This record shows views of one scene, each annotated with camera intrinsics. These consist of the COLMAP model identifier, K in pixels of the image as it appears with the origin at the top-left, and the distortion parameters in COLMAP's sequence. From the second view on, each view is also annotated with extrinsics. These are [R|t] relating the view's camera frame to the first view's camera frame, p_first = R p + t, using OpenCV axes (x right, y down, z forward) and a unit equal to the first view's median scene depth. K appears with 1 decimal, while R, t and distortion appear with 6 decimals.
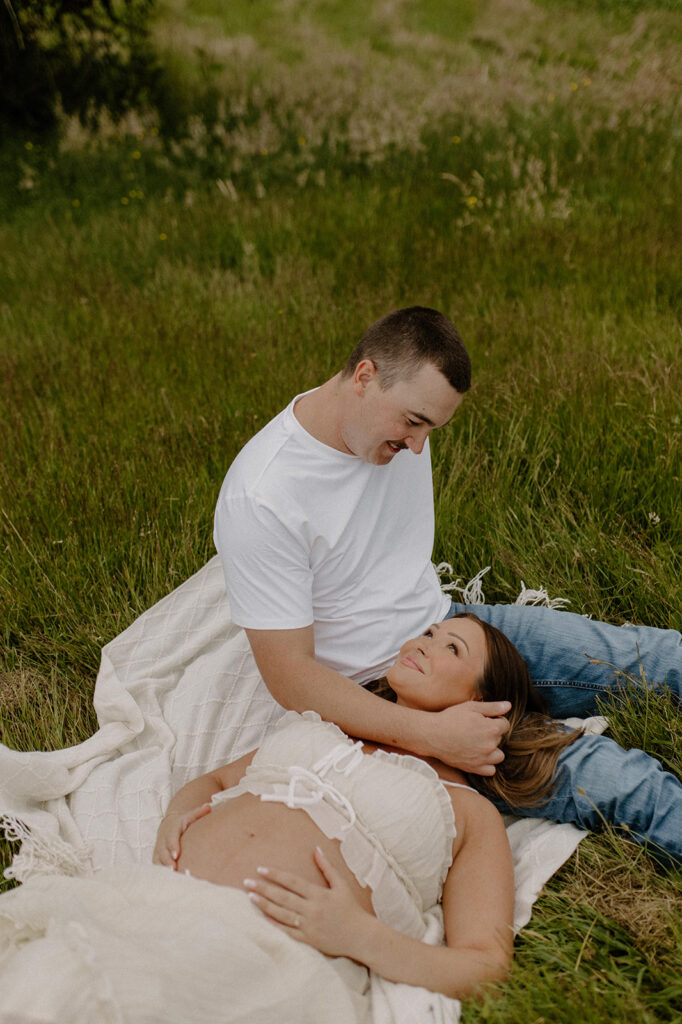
lens RADIAL K [[1018.2, 0, 334.4], [0, 1018.2, 512.2], [0, 0, 1]] dist [0.000326, -0.009490]
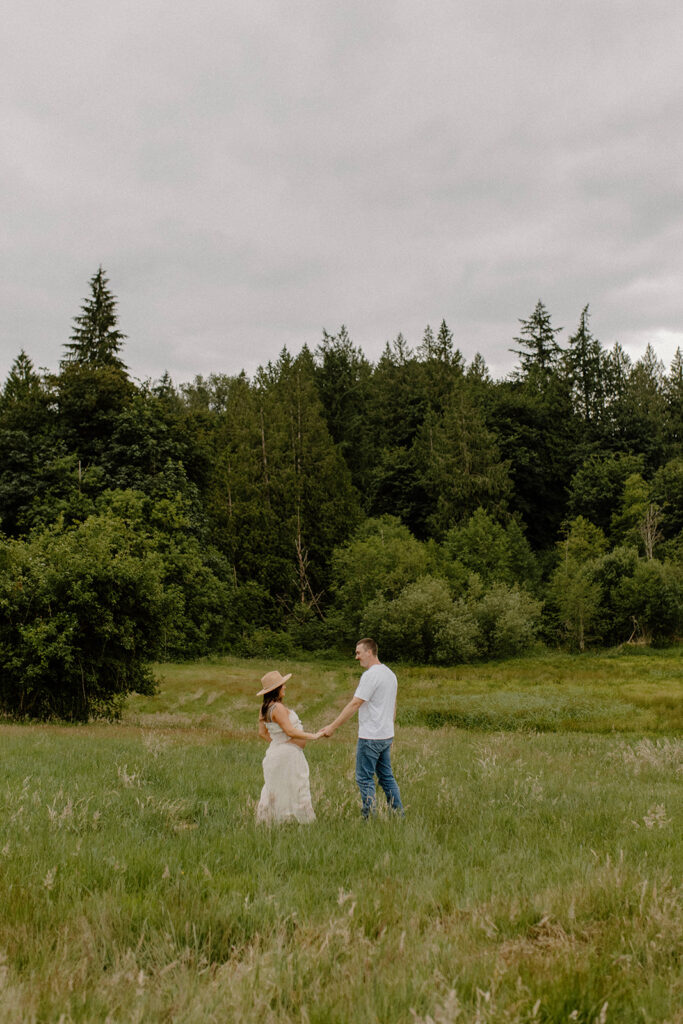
lens RADIAL K [[1037.7, 0, 341.5], [0, 1037.7, 512.0], [0, 0, 1]] dist [-0.003277, 0.005831]
pose [[0.996110, 0.049009, -0.073231, 1.842352], [-0.083773, 0.784424, -0.614542, 2.647071], [0.027326, 0.618286, 0.785478, -5.140514]]
